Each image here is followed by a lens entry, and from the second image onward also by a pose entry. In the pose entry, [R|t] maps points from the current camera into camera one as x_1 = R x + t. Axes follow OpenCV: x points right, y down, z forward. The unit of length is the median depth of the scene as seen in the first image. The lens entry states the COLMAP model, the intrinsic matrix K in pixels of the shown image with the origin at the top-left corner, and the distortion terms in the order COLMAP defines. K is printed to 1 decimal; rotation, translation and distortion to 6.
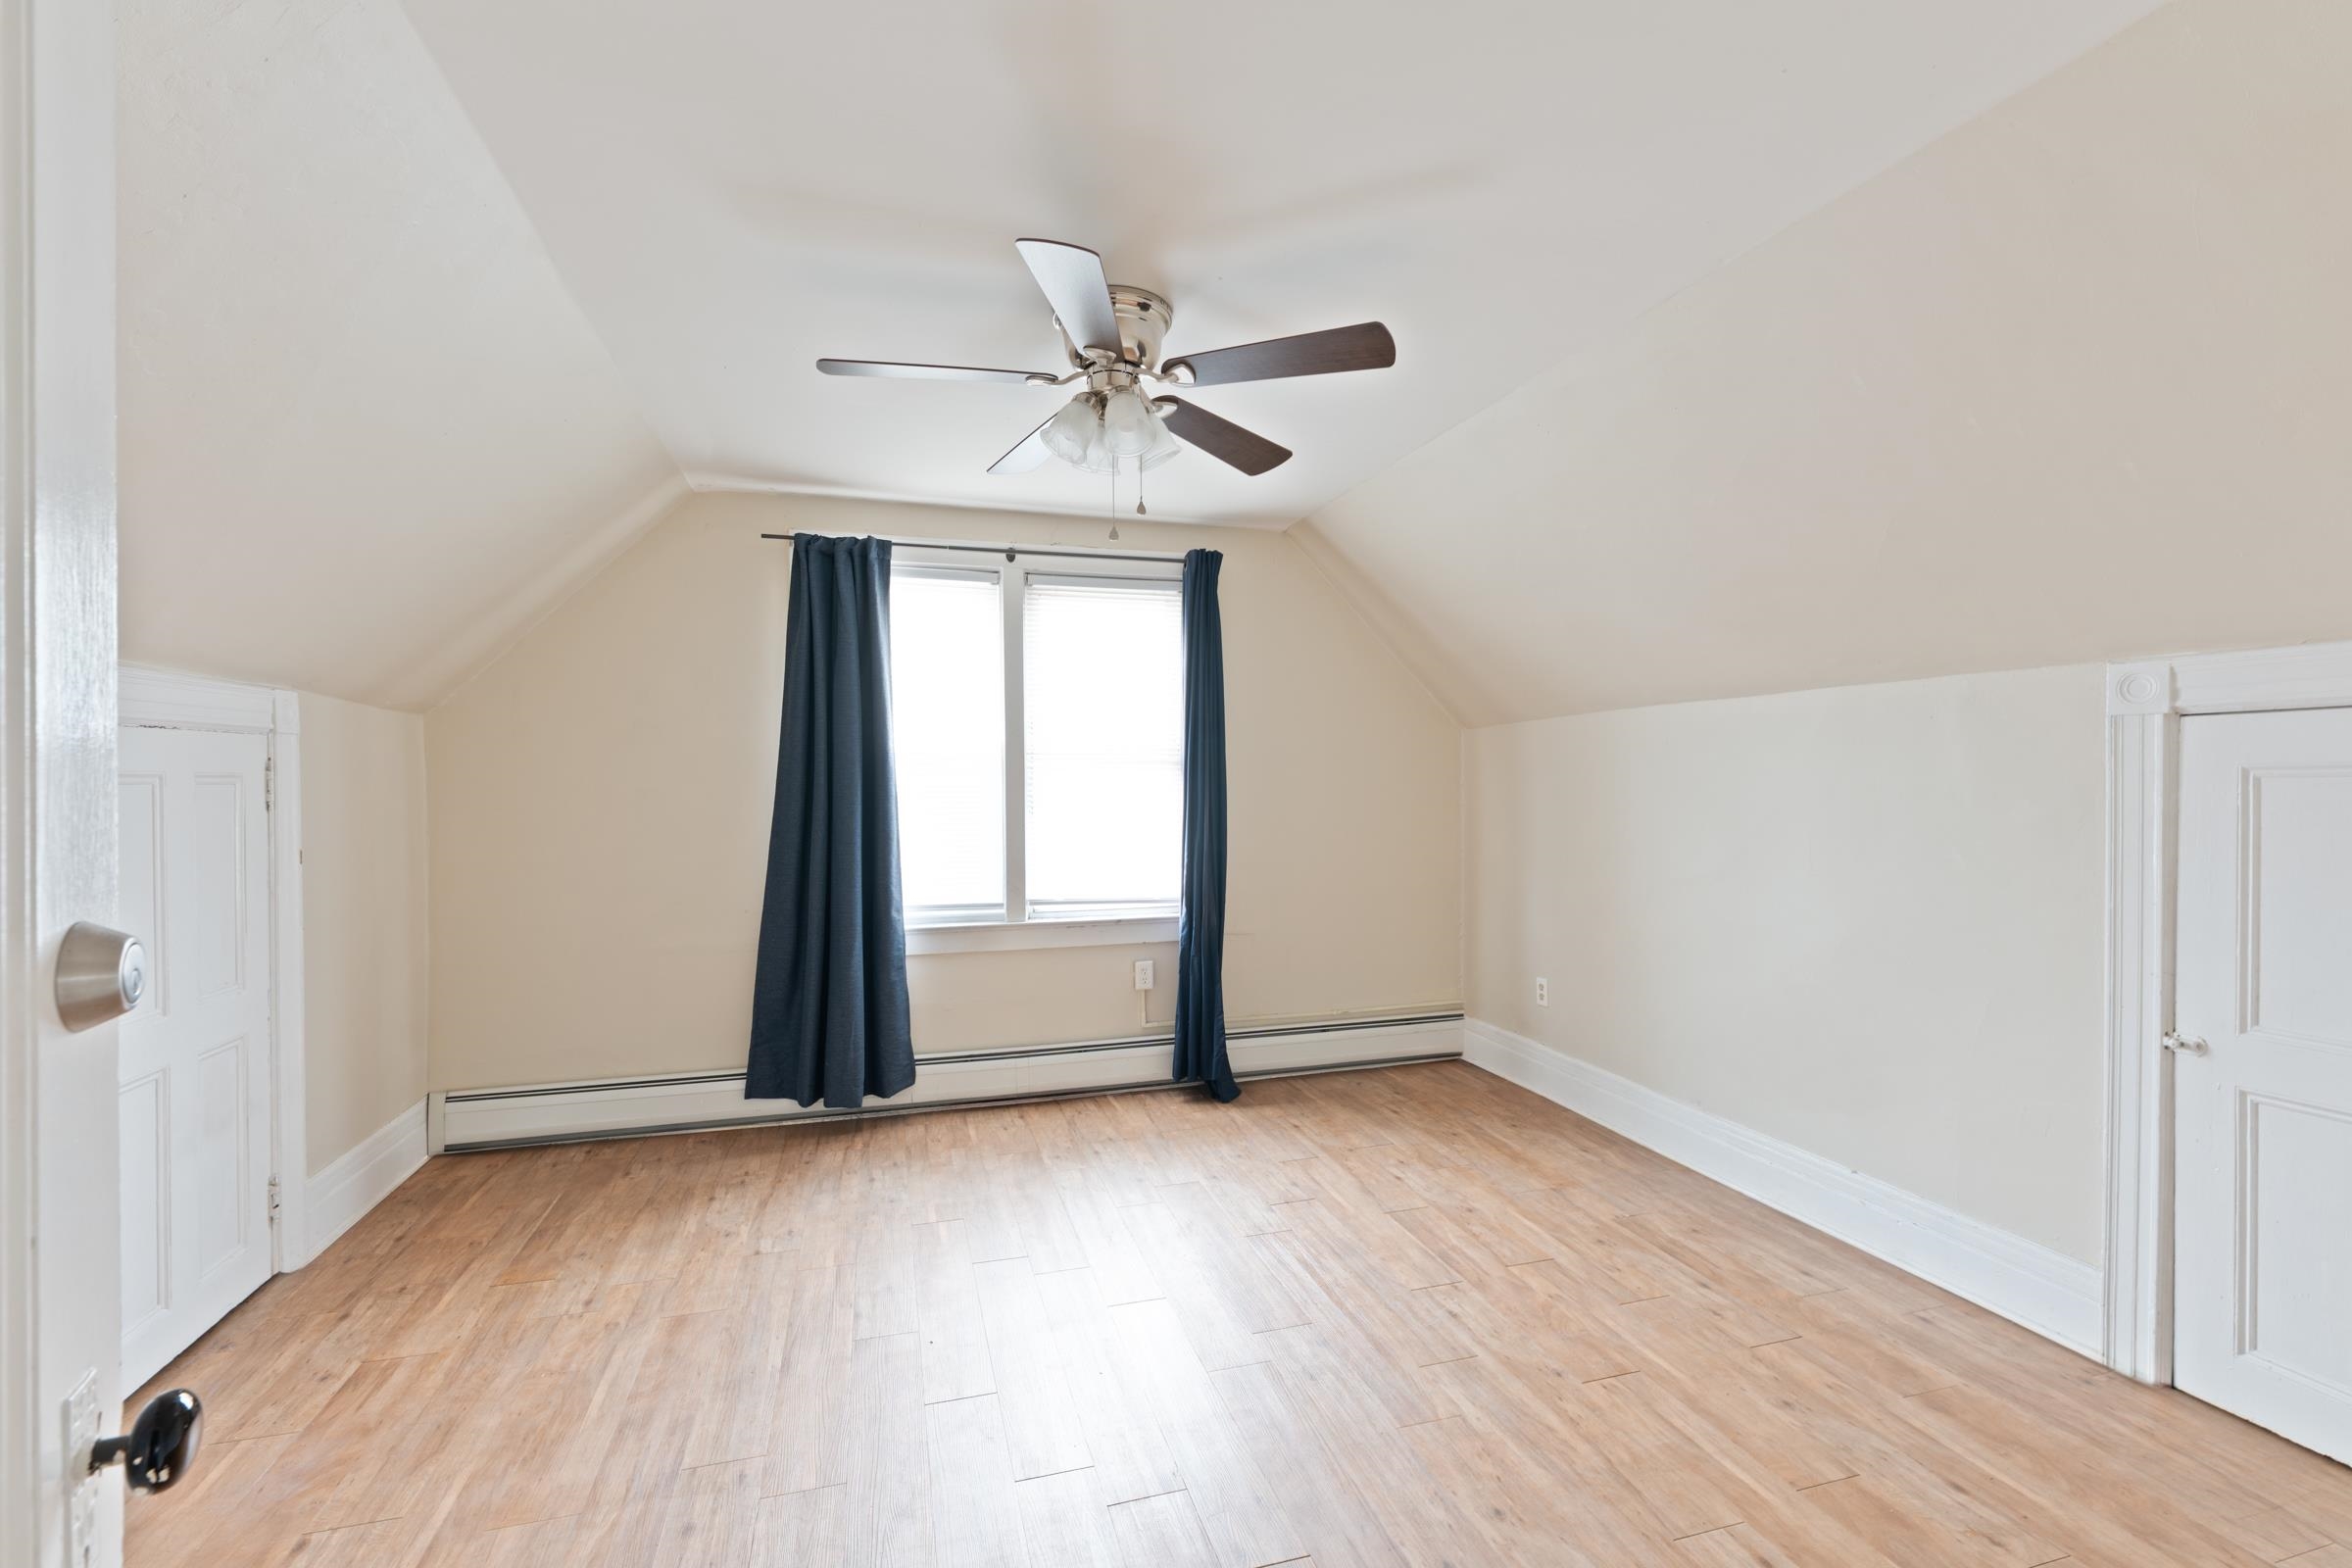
lens RADIAL K [[1031.5, 0, 1176.0], [0, 1031.5, 784.0], [0, 0, 1]] dist [0.004520, 0.000753]
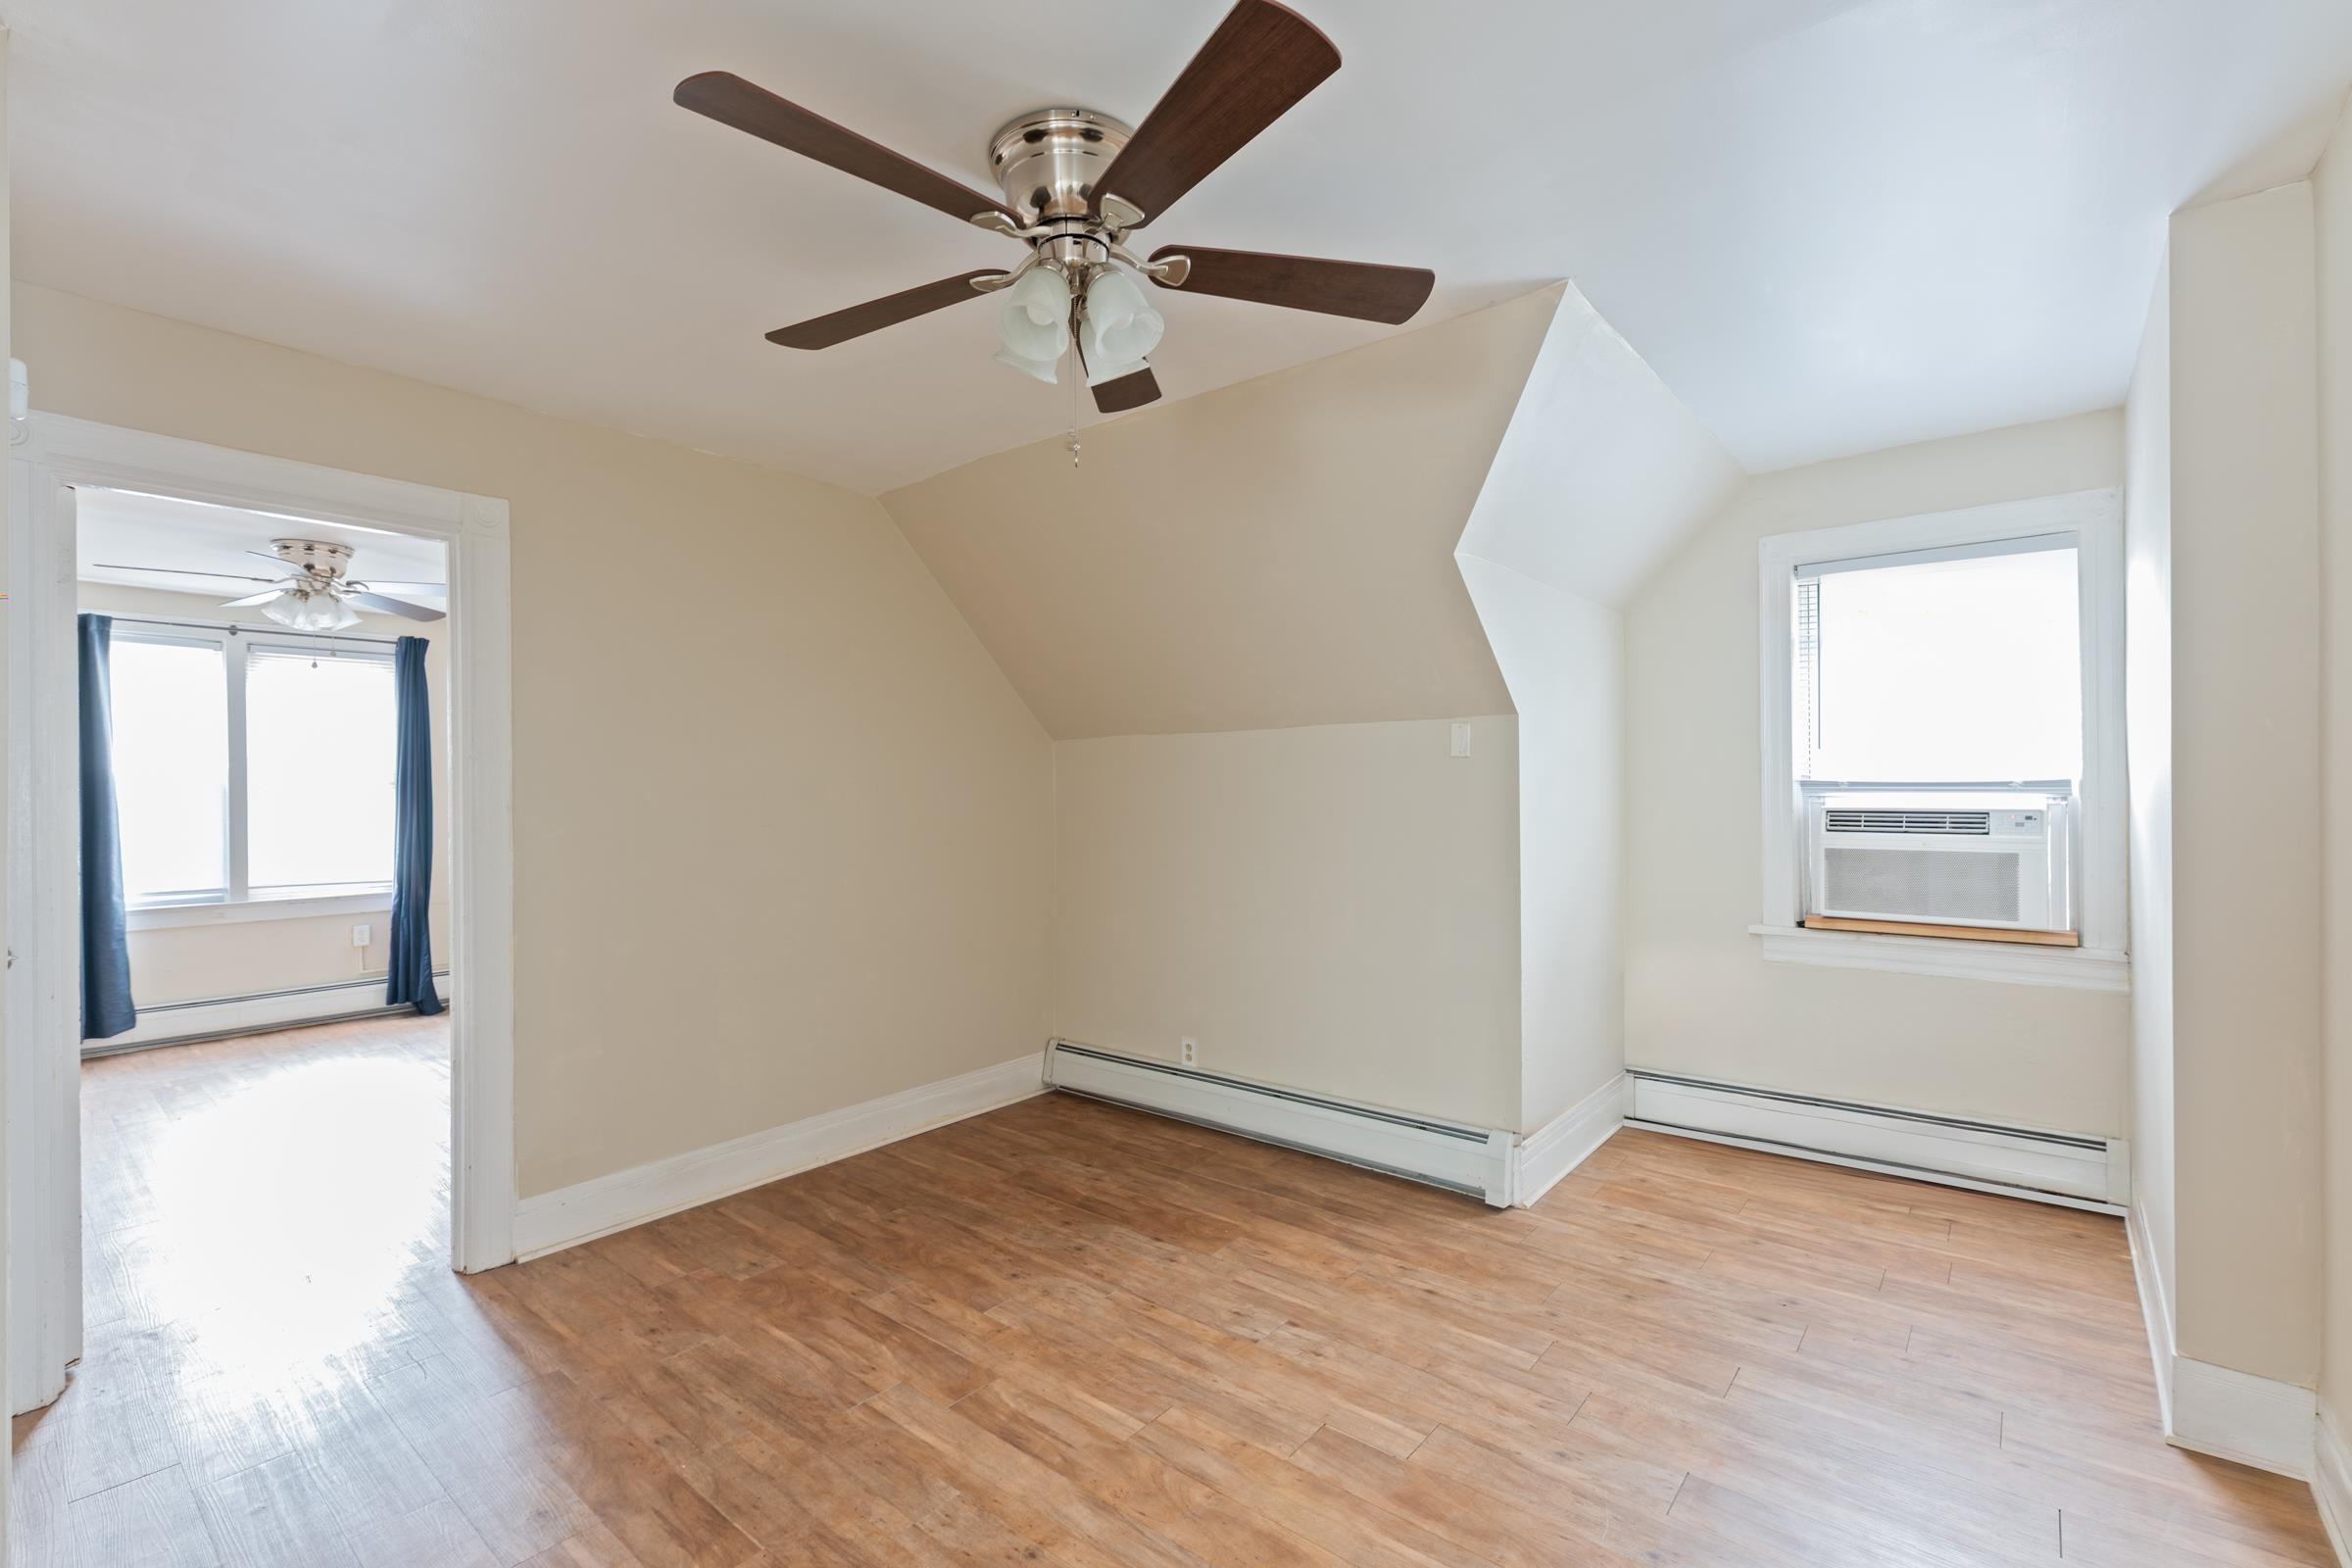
lens RADIAL K [[1031.5, 0, 1176.0], [0, 1031.5, 784.0], [0, 0, 1]] dist [0.004520, 0.000753]
pose [[0.830691, -0.001221, 0.556732, 0.116696], [0.008312, 0.999913, -0.010209, 0.003776], [-0.556672, 0.013108, 0.830629, -0.863479]]
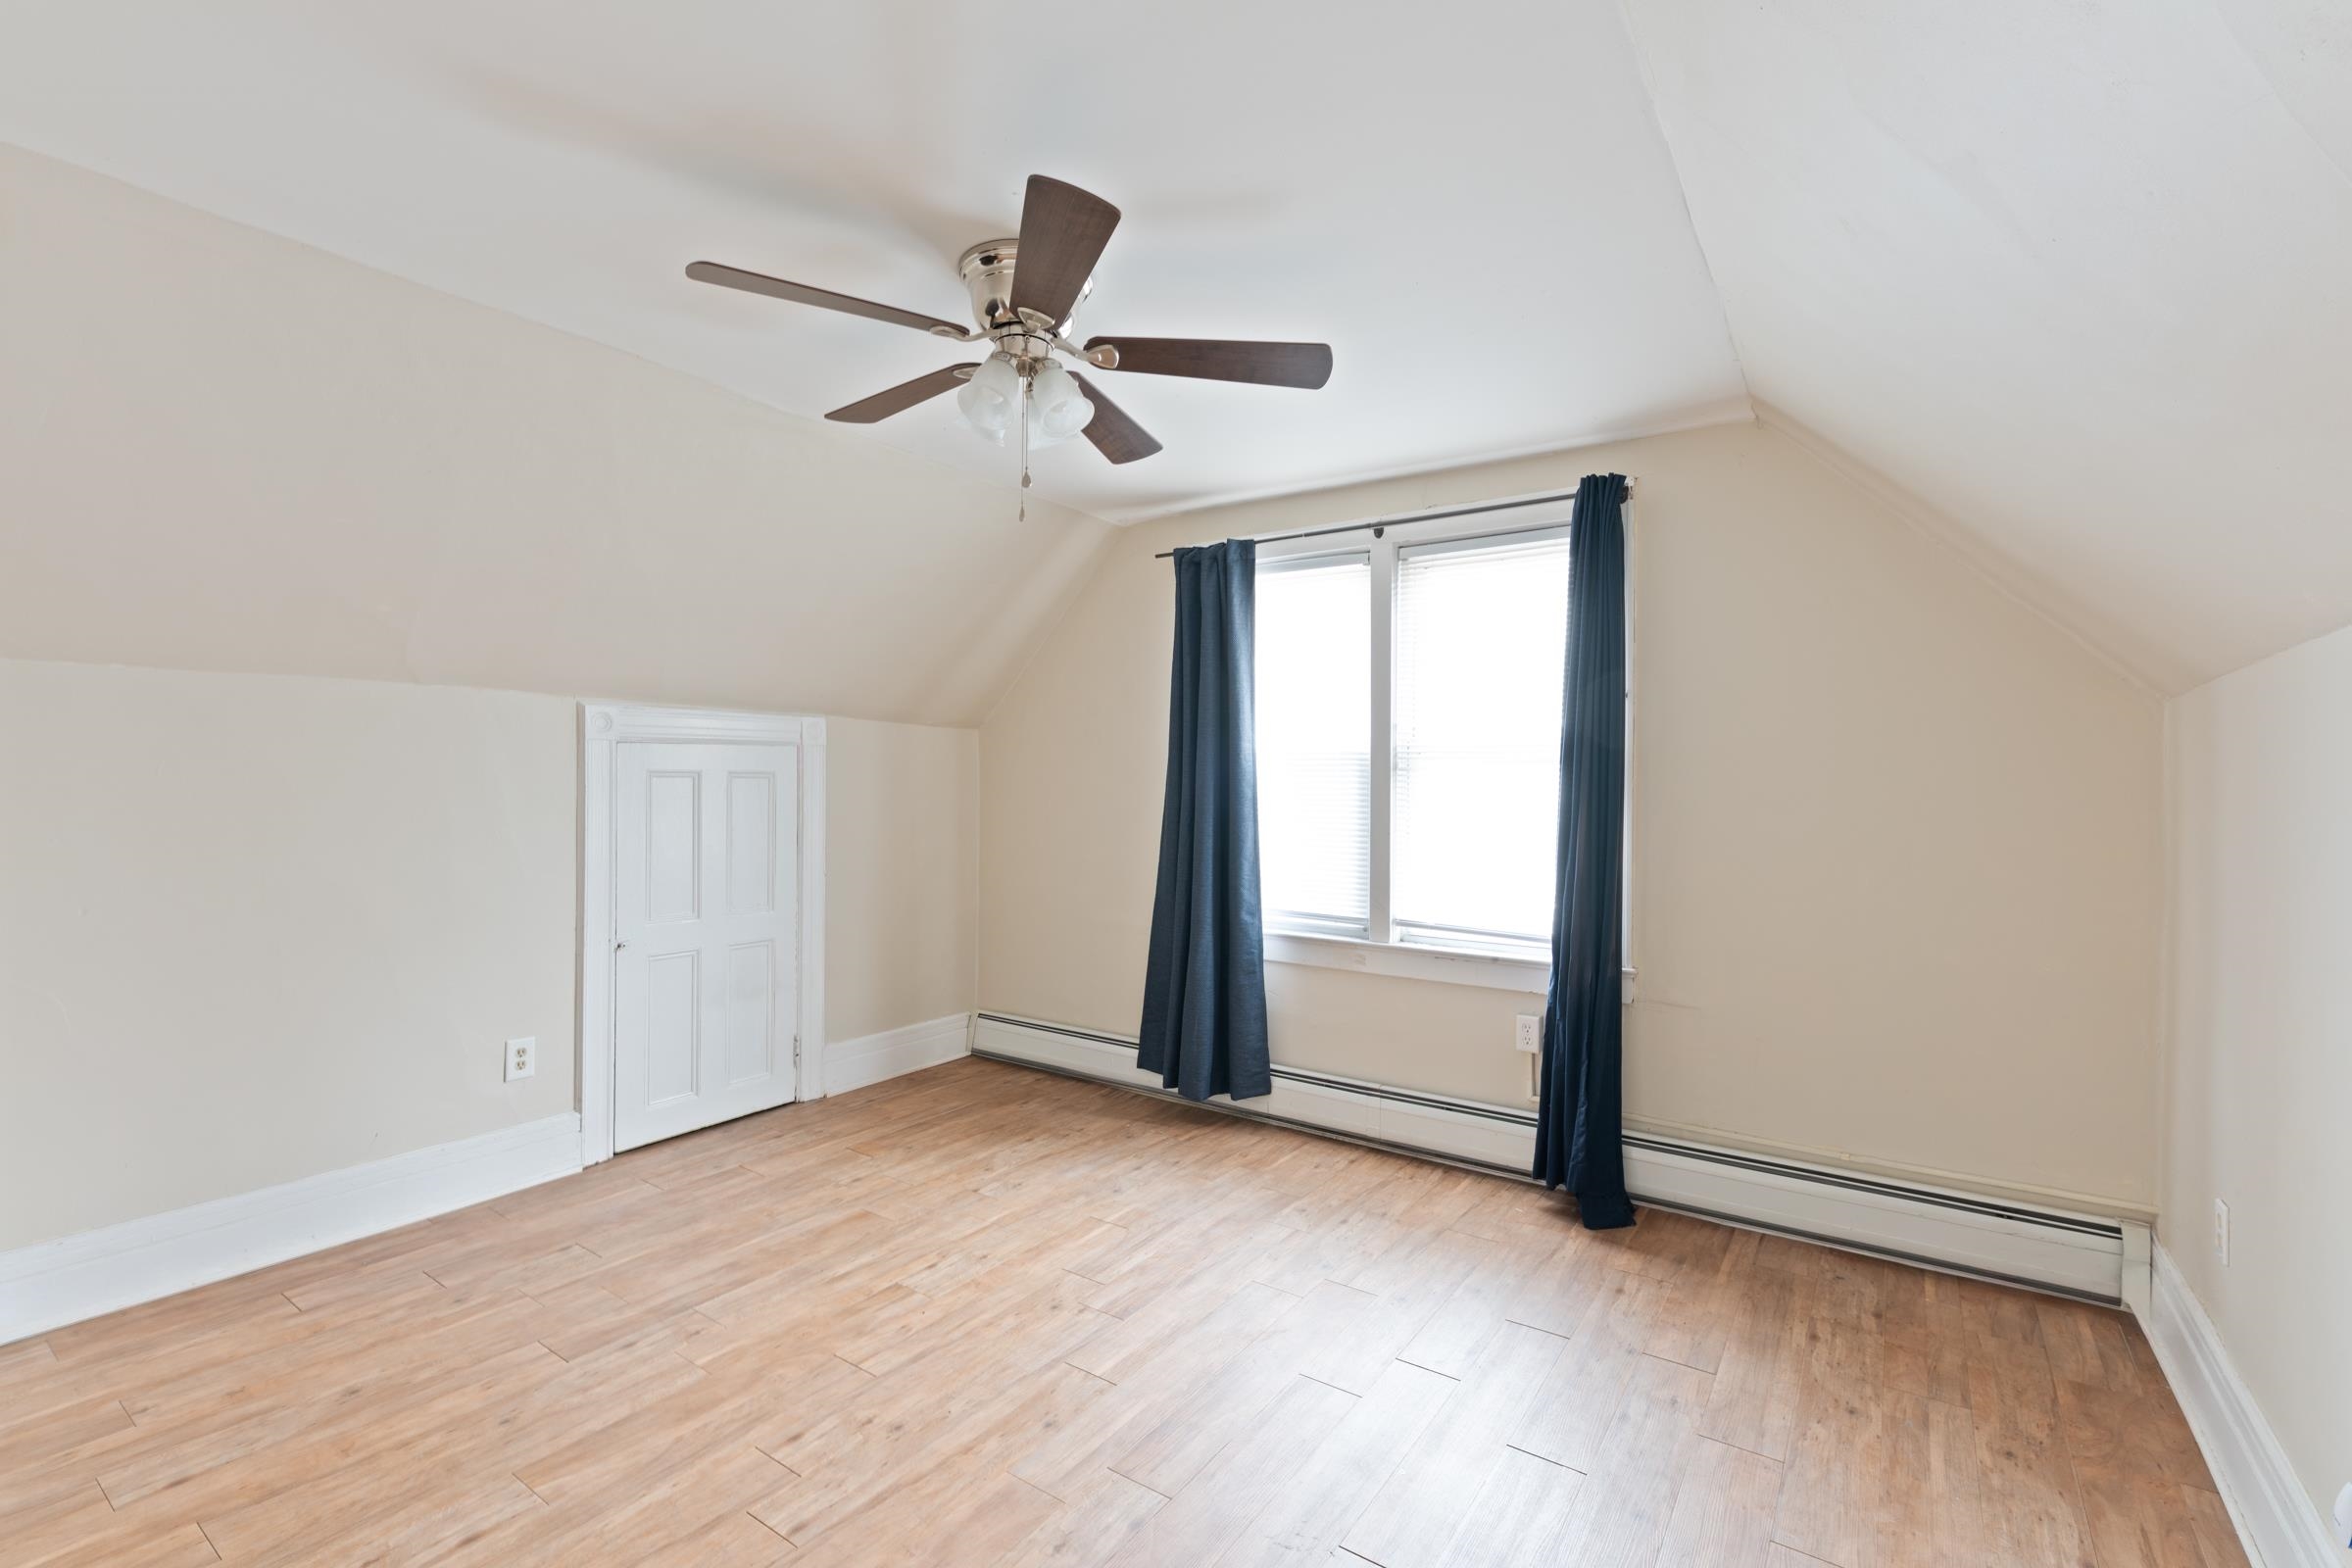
lens RADIAL K [[1031.5, 0, 1176.0], [0, 1031.5, 784.0], [0, 0, 1]] dist [0.004520, 0.000753]
pose [[0.625676, 0.013486, -0.779966, 0.453826], [-0.013339, 0.999889, 0.006588, -0.006735], [0.779969, 0.006282, 0.625787, 0.328005]]
